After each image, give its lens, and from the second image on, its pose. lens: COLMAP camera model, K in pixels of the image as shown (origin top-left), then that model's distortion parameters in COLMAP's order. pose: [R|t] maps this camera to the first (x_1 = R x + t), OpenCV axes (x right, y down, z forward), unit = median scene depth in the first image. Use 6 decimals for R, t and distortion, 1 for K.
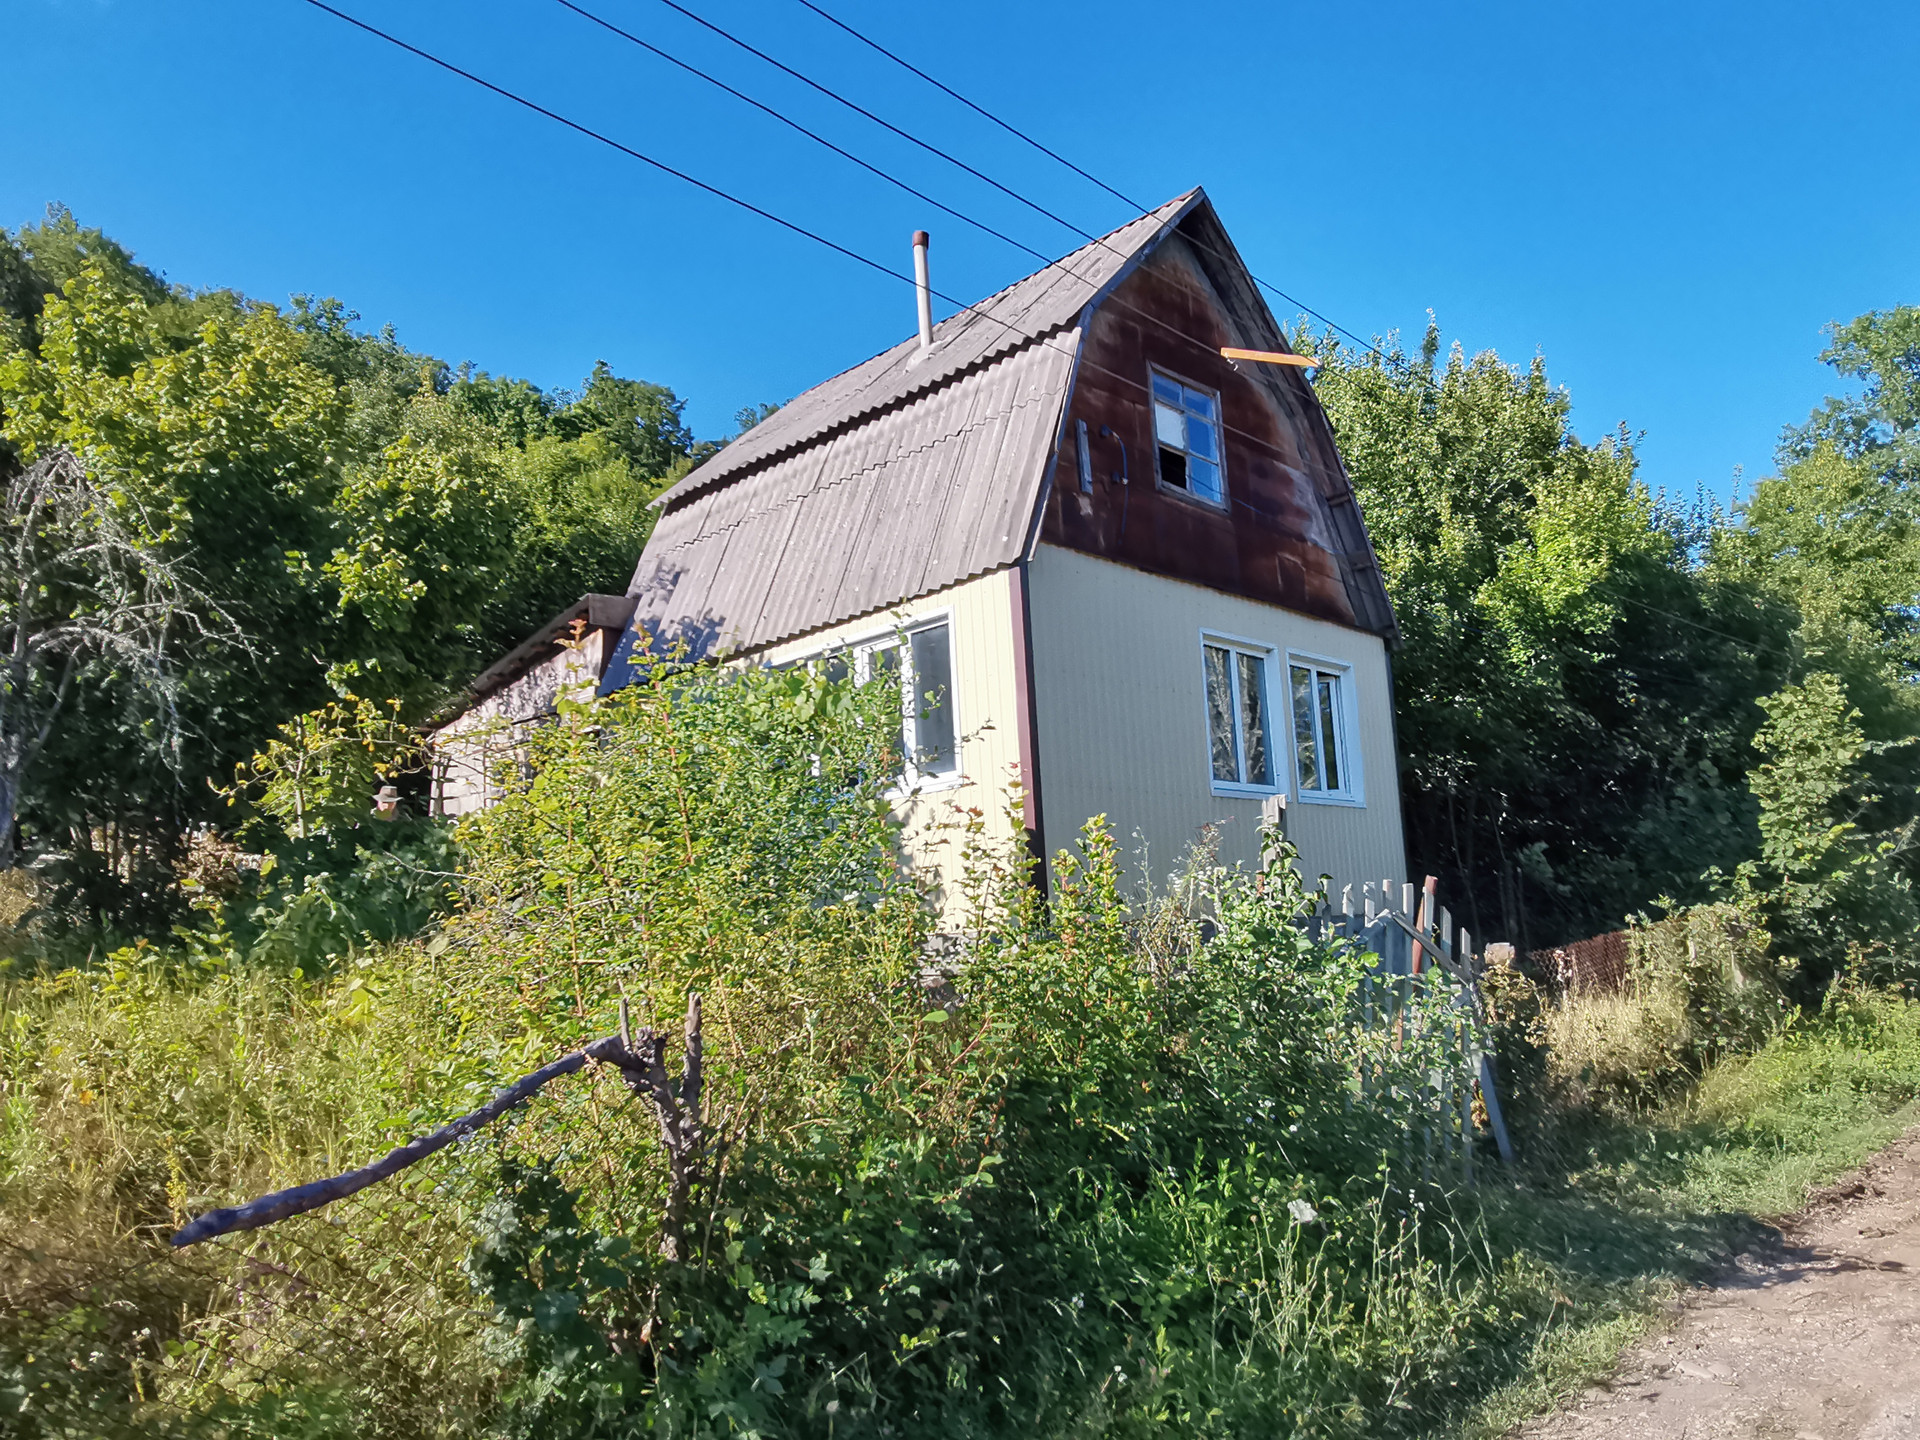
lens RADIAL K [[1396.3, 0, 954.8], [0, 1396.3, 714.1], [0, 0, 1]] dist [-0.069924, 0.071484]
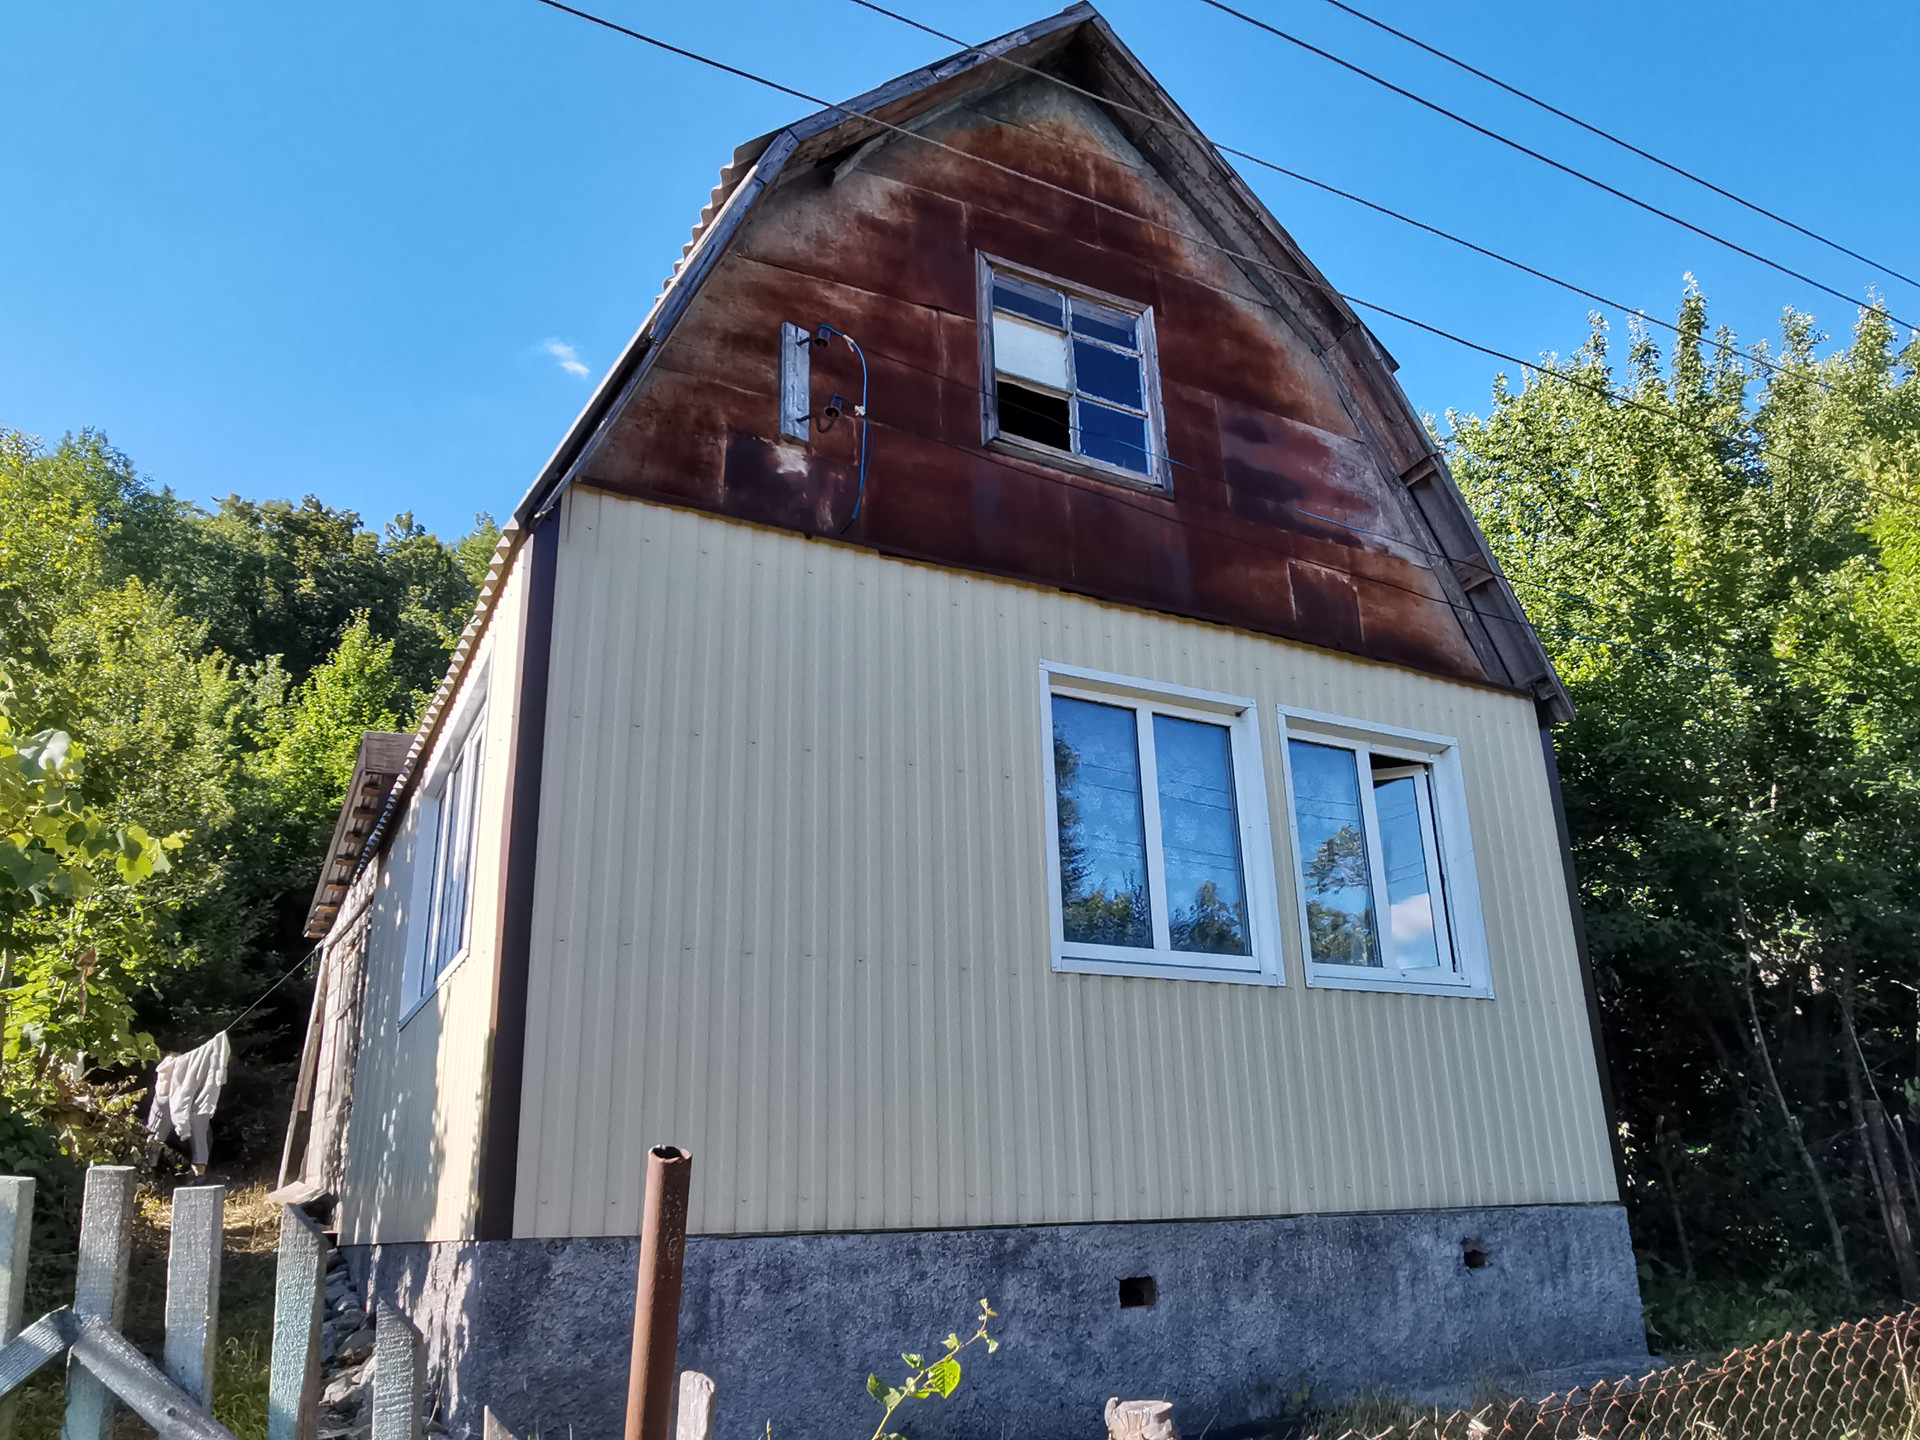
lens RADIAL K [[1396.3, 0, 955.6], [0, 1396.3, 706.1], [0, 0, 1]] dist [-0.069924, 0.071484]
pose [[0.953214, -0.083480, -0.290540, 0.273234], [0.031019, 0.983051, -0.180688, 0.047727], [0.300700, 0.163222, 0.939648, 0.434312]]
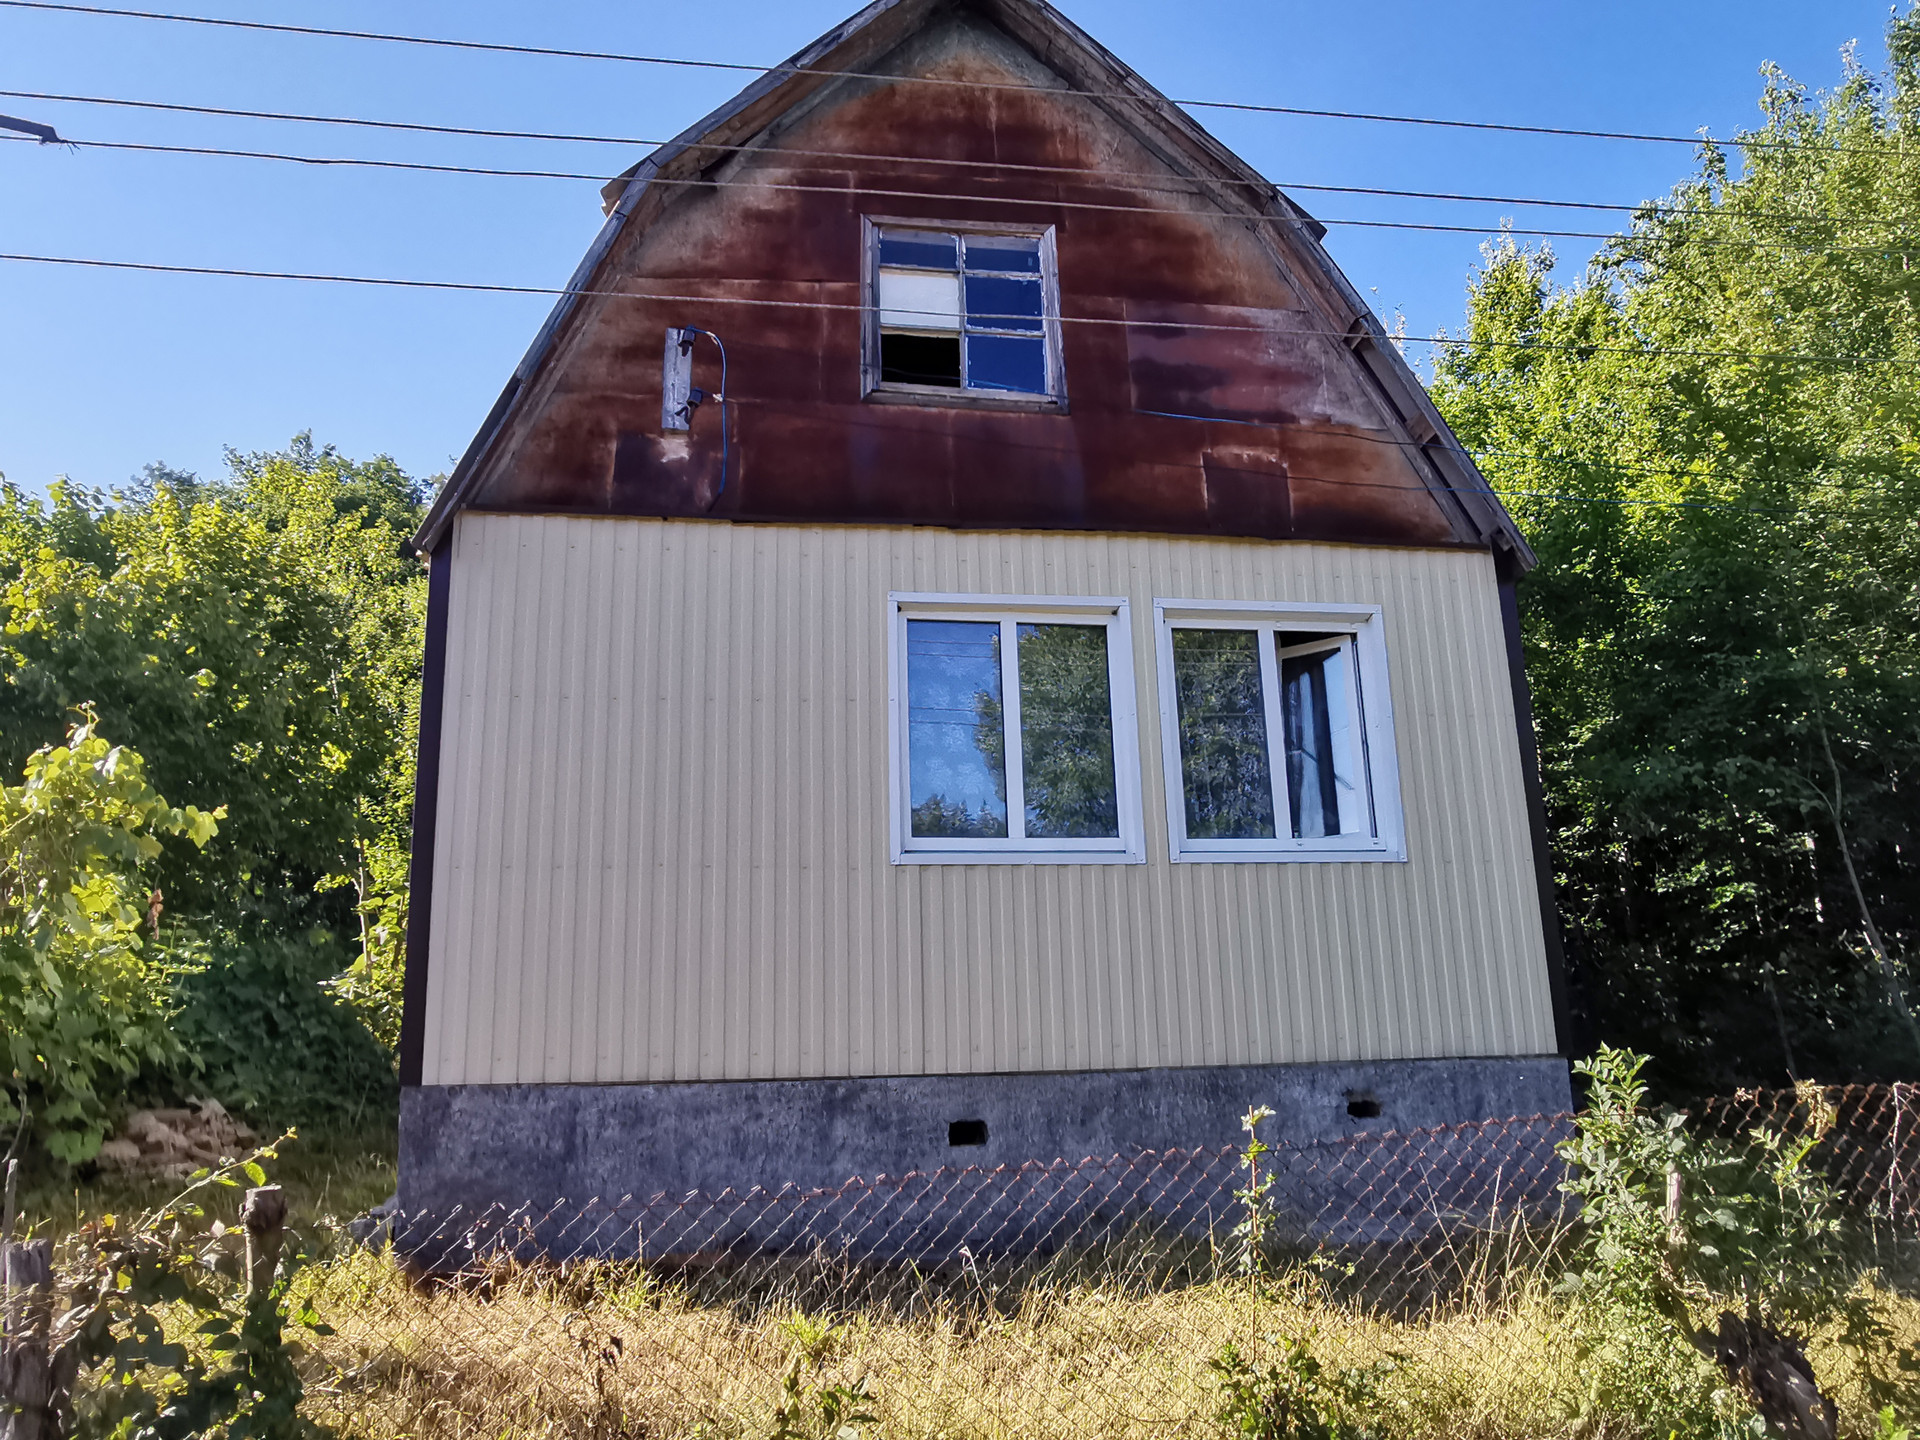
lens RADIAL K [[1396.3, 0, 955.3], [0, 1396.3, 707.8], [0, 0, 1]] dist [-0.069924, 0.071484]
pose [[0.793555, -0.133205, -0.593739, 0.507972], [0.089251, 0.990672, -0.102969, 0.049375], [0.601917, 0.028720, 0.798042, 0.474747]]
